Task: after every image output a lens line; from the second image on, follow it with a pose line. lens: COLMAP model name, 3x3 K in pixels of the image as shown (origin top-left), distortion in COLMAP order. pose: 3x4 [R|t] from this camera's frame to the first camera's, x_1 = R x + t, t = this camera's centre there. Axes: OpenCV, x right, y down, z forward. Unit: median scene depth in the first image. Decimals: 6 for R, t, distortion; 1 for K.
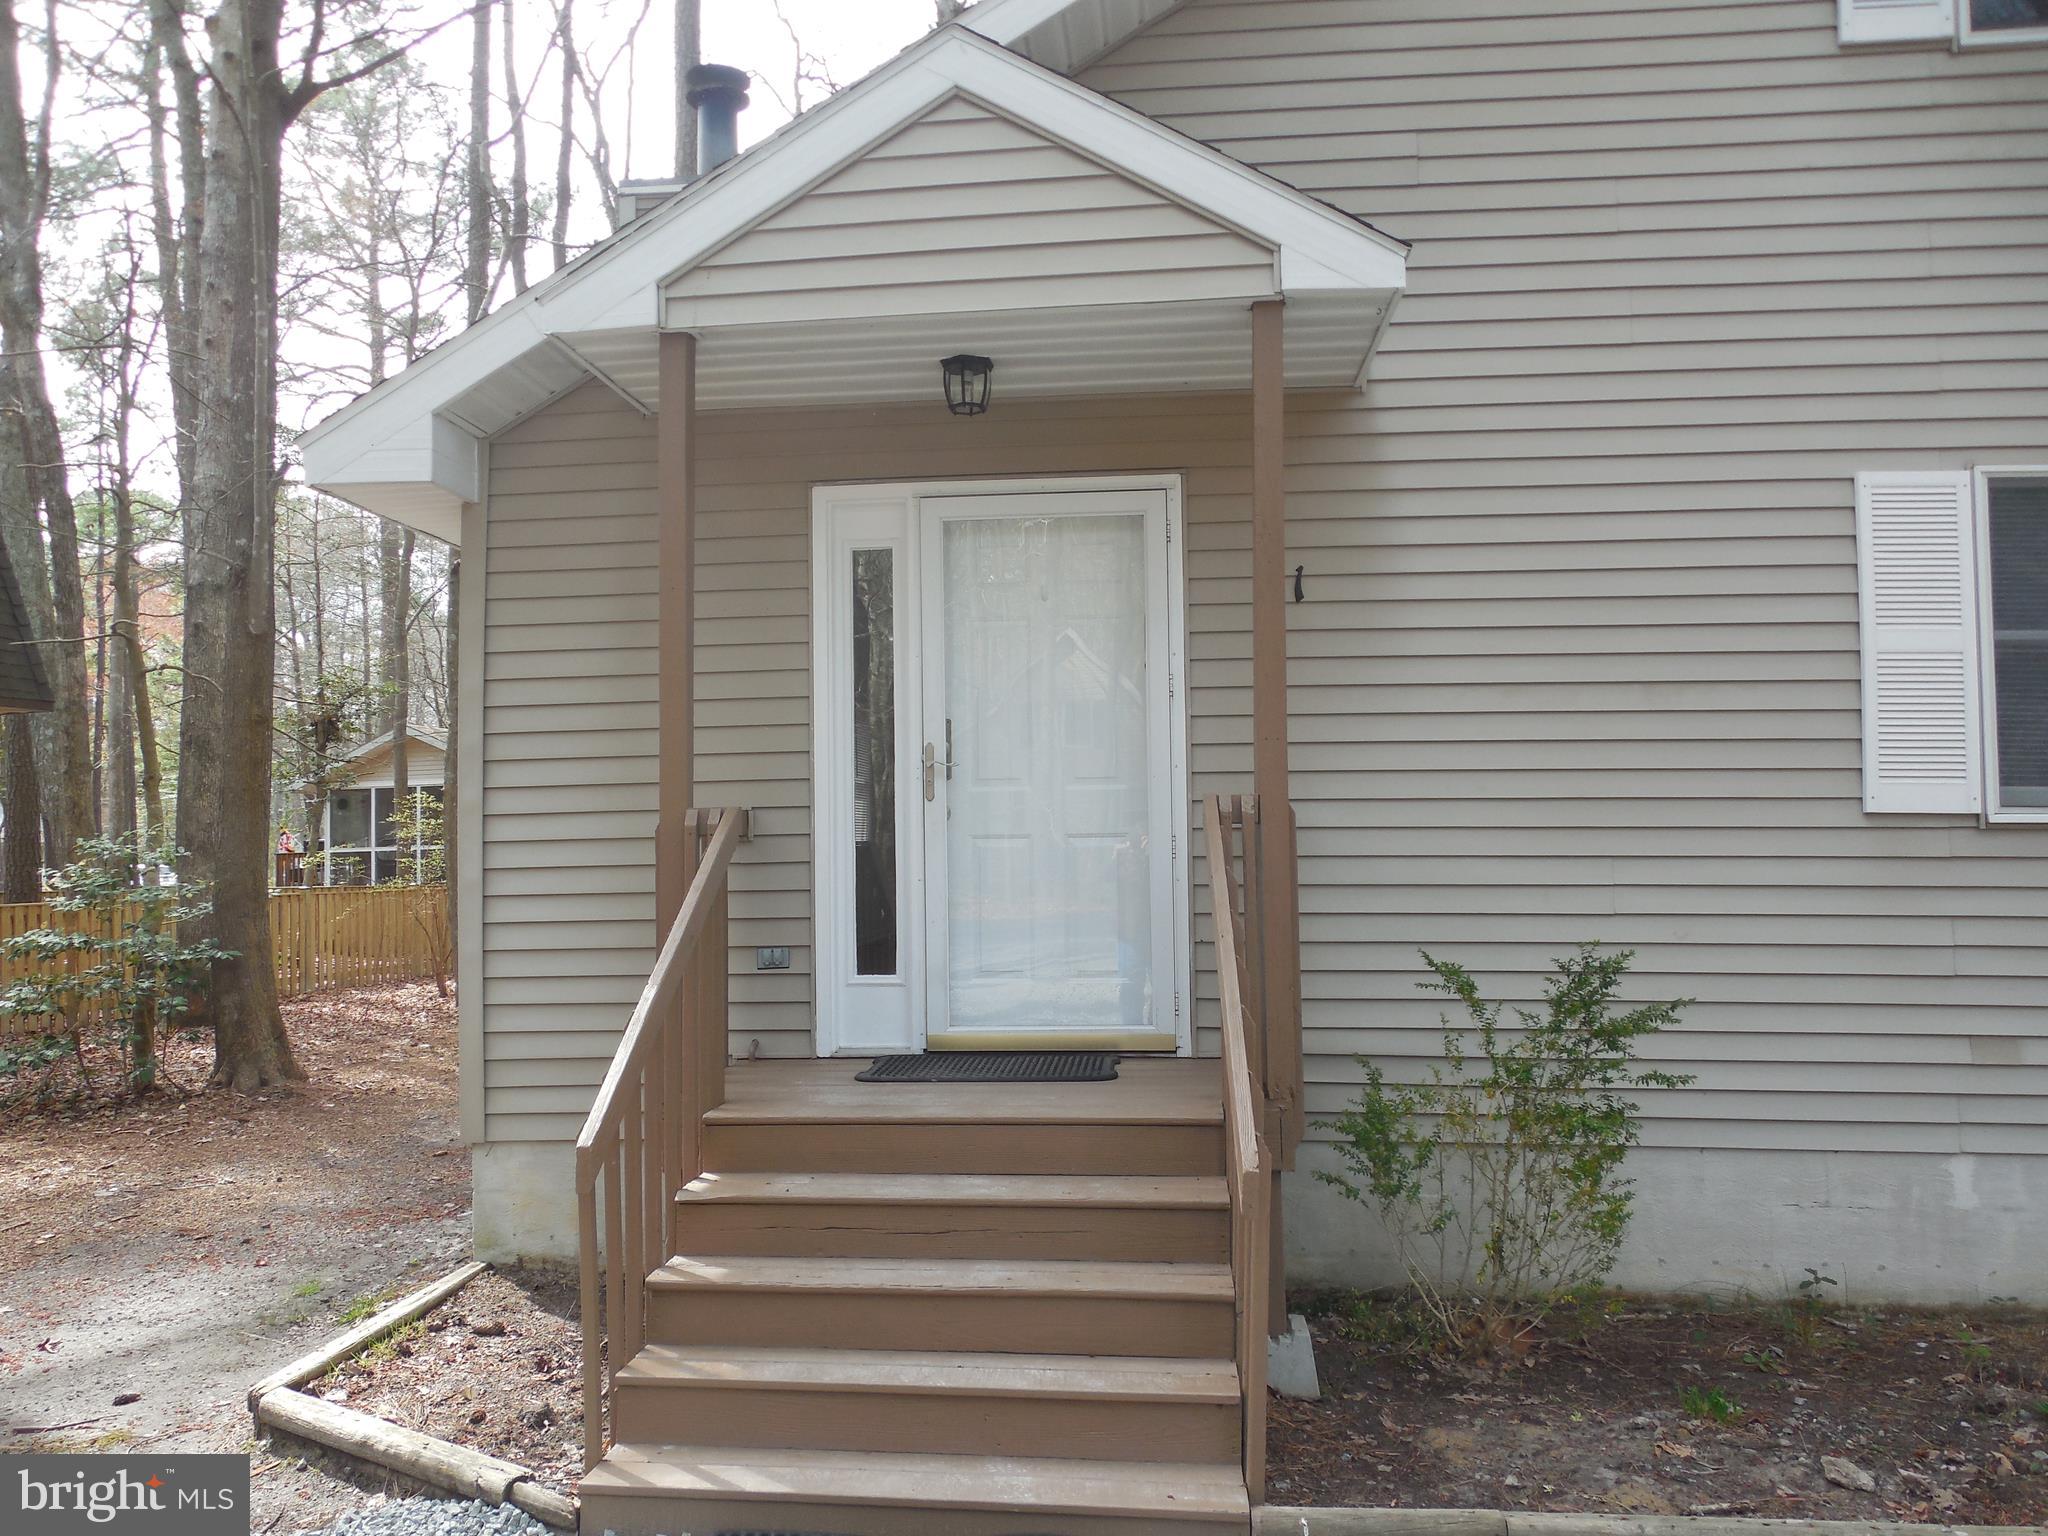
lens RADIAL K [[1522.9, 0, 1029.5], [0, 1522.9, 865.7], [0, 0, 1]] dist [-0.046443, -0.004040]
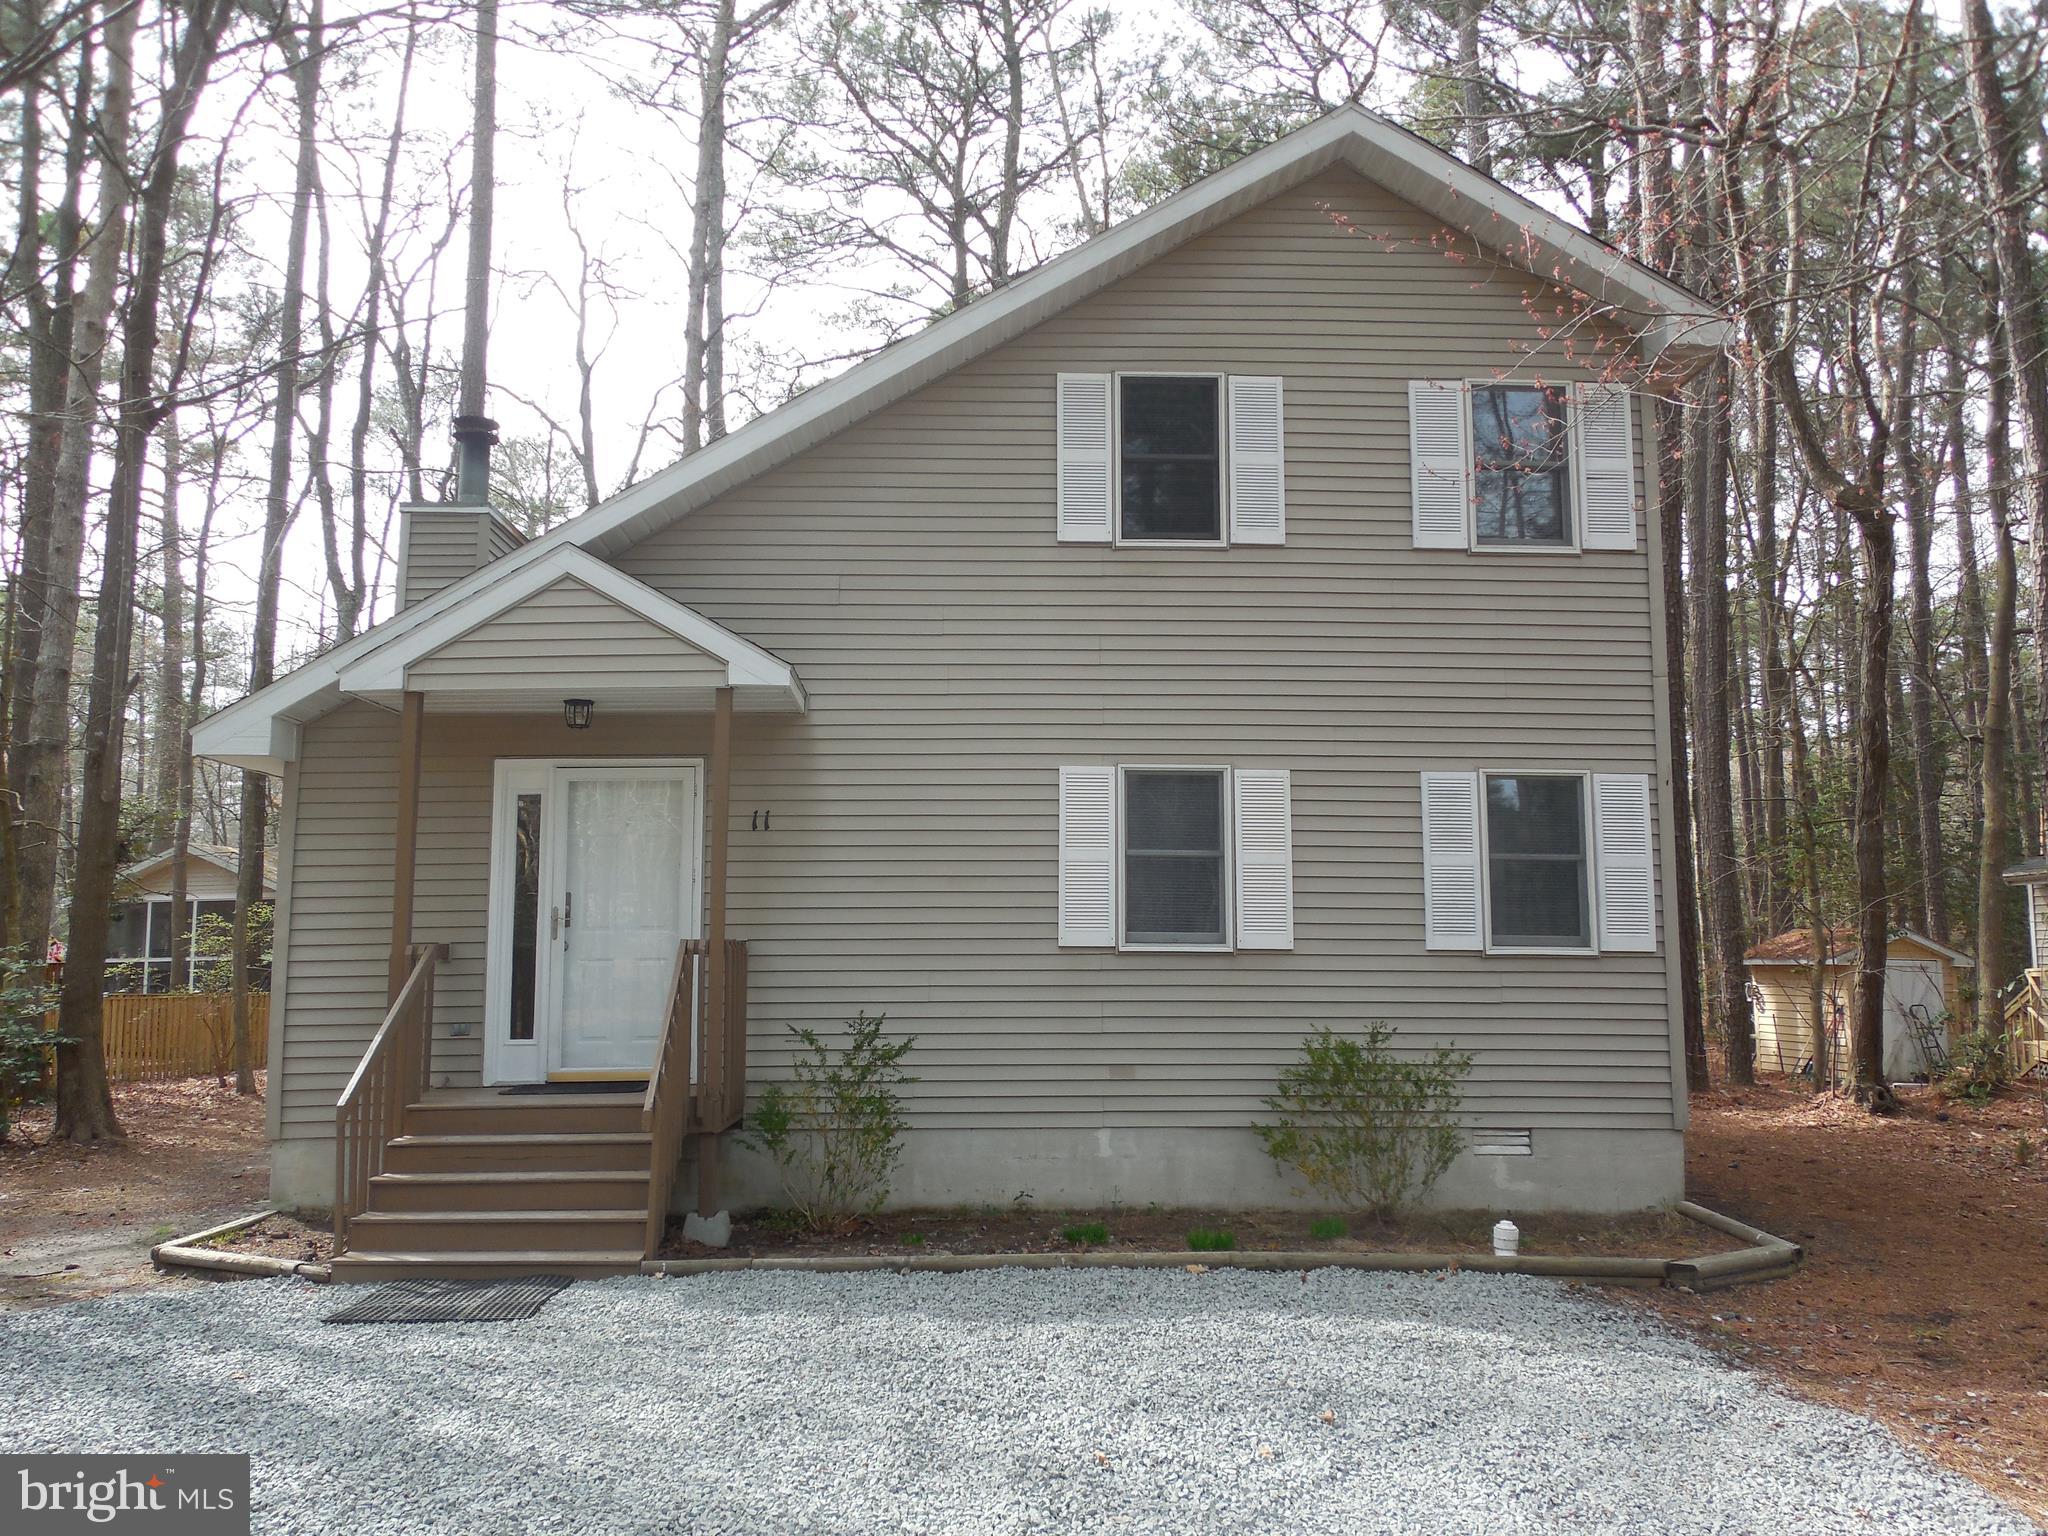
lens RADIAL K [[1532.8, 0, 1091.1], [0, 1532.8, 772.3], [0, 0, 1]] dist [-0.054398, -0.004081]
pose [[0.986564, 0.015631, 0.162626, 0.262637], [0.005886, 0.991366, -0.130988, 0.000415], [-0.163269, 0.130185, 0.977954, -0.869222]]
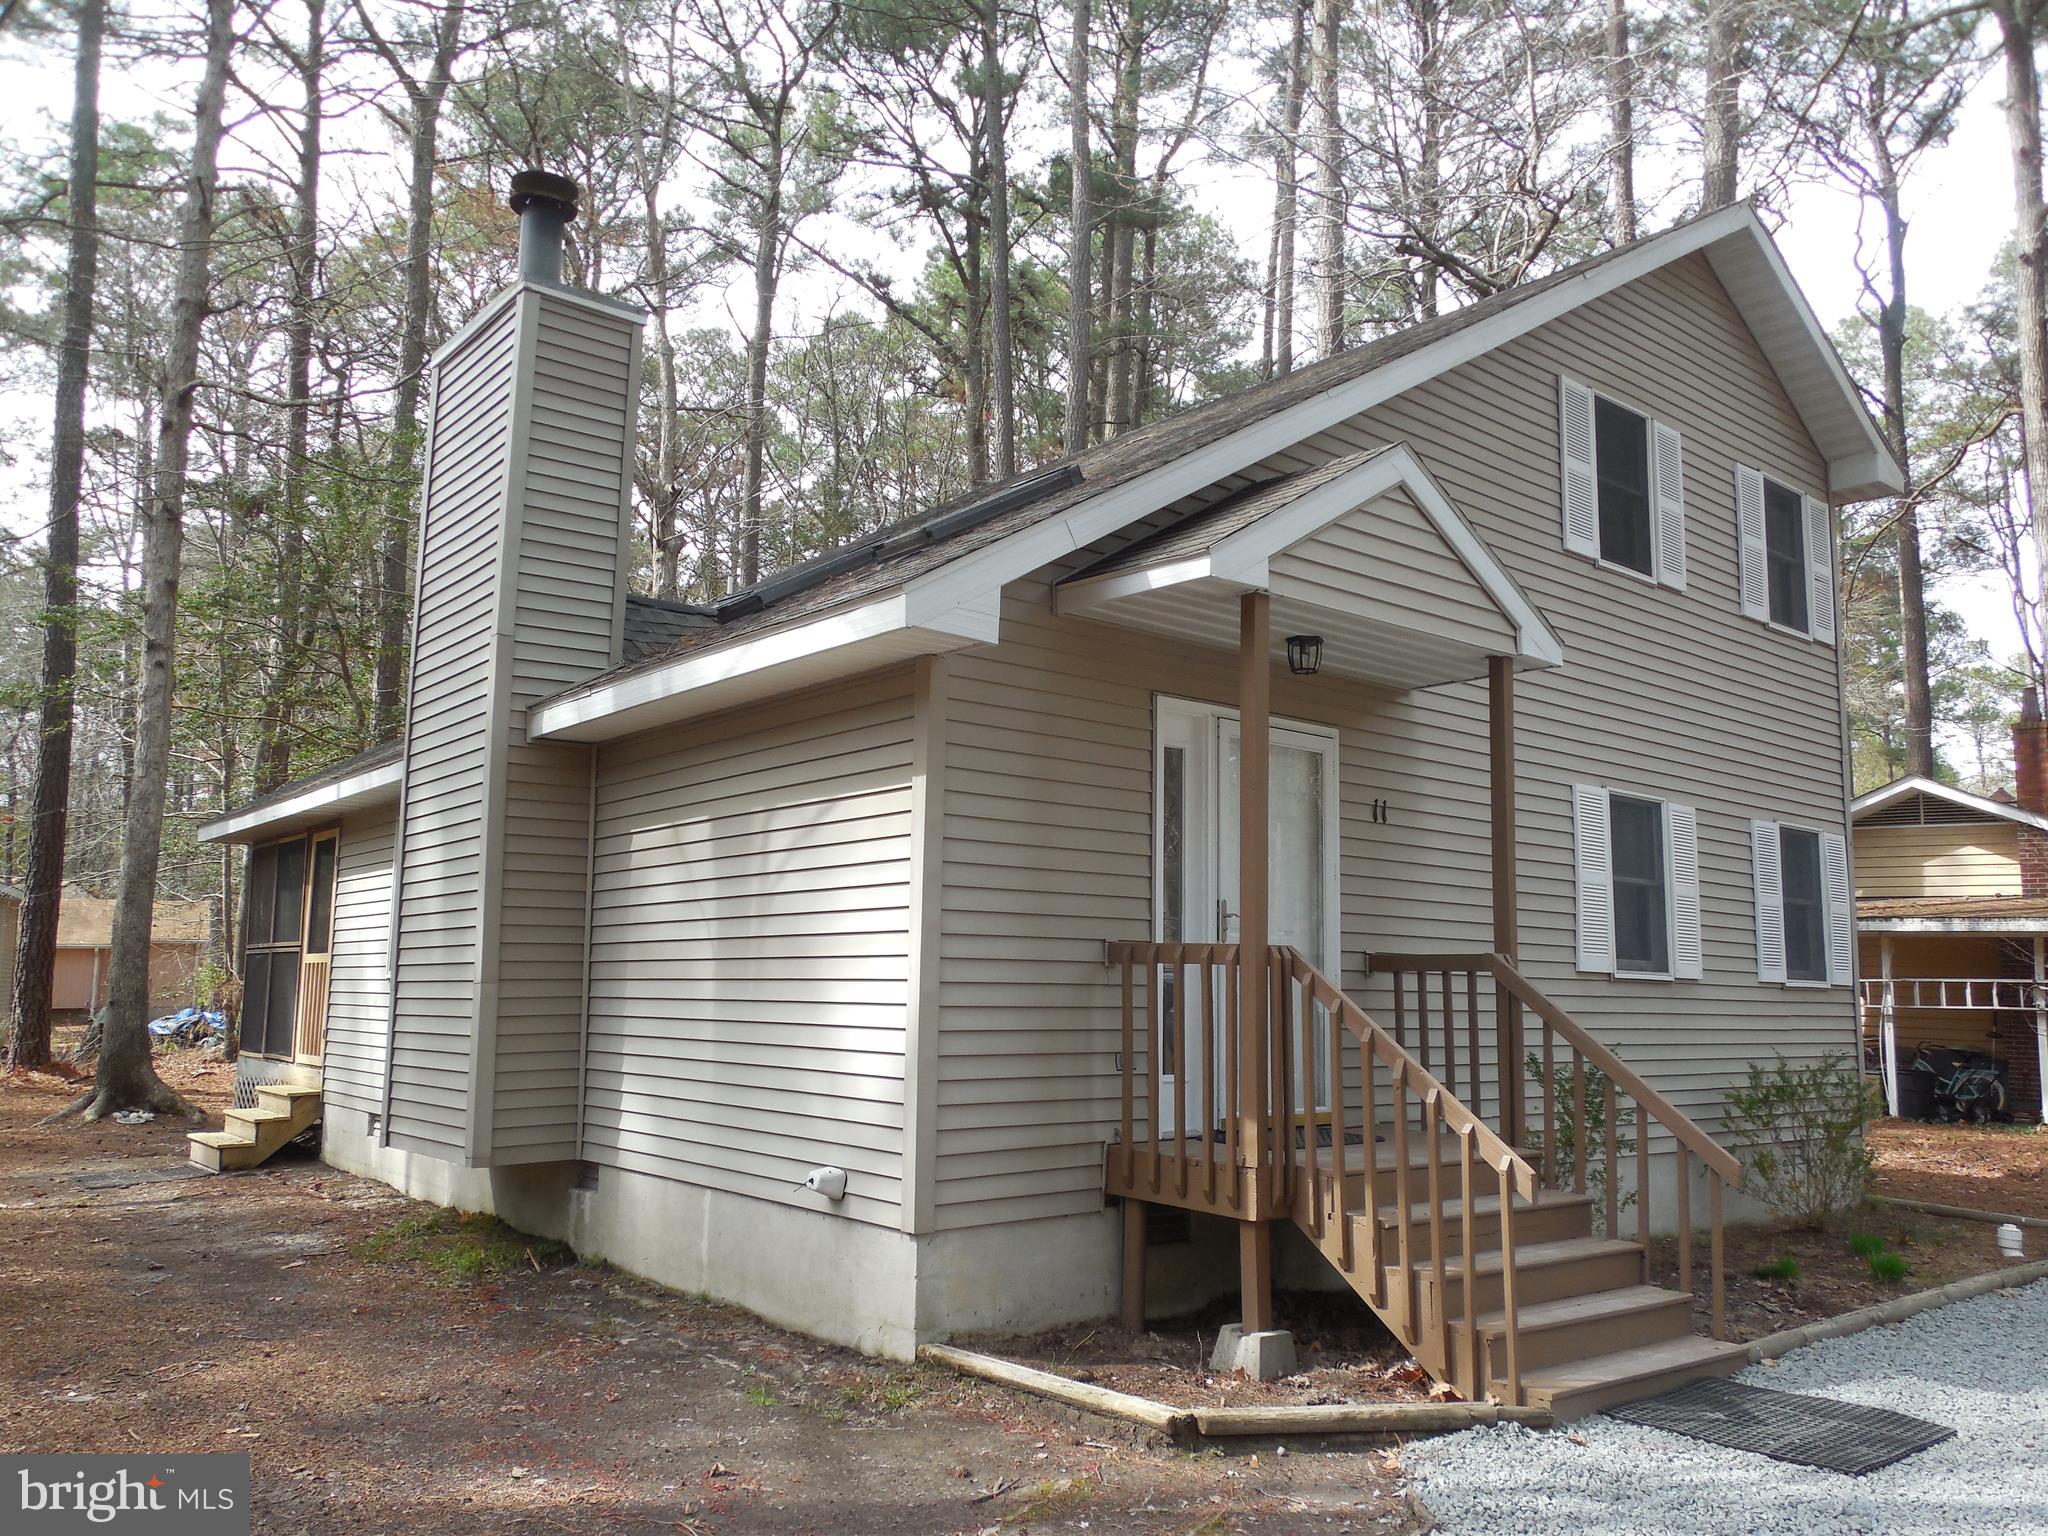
lens RADIAL K [[1508.1, 0, 1024.0], [0, 1508.1, 768.0], [0, 0, 1]] dist [-0.003302, -0.009666]
pose [[0.682094, 0.116907, 0.721859, -1.172163], [-0.012217, 0.988822, -0.148598, 0.000418], [-0.731163, 0.092539, 0.675898, 0.235888]]
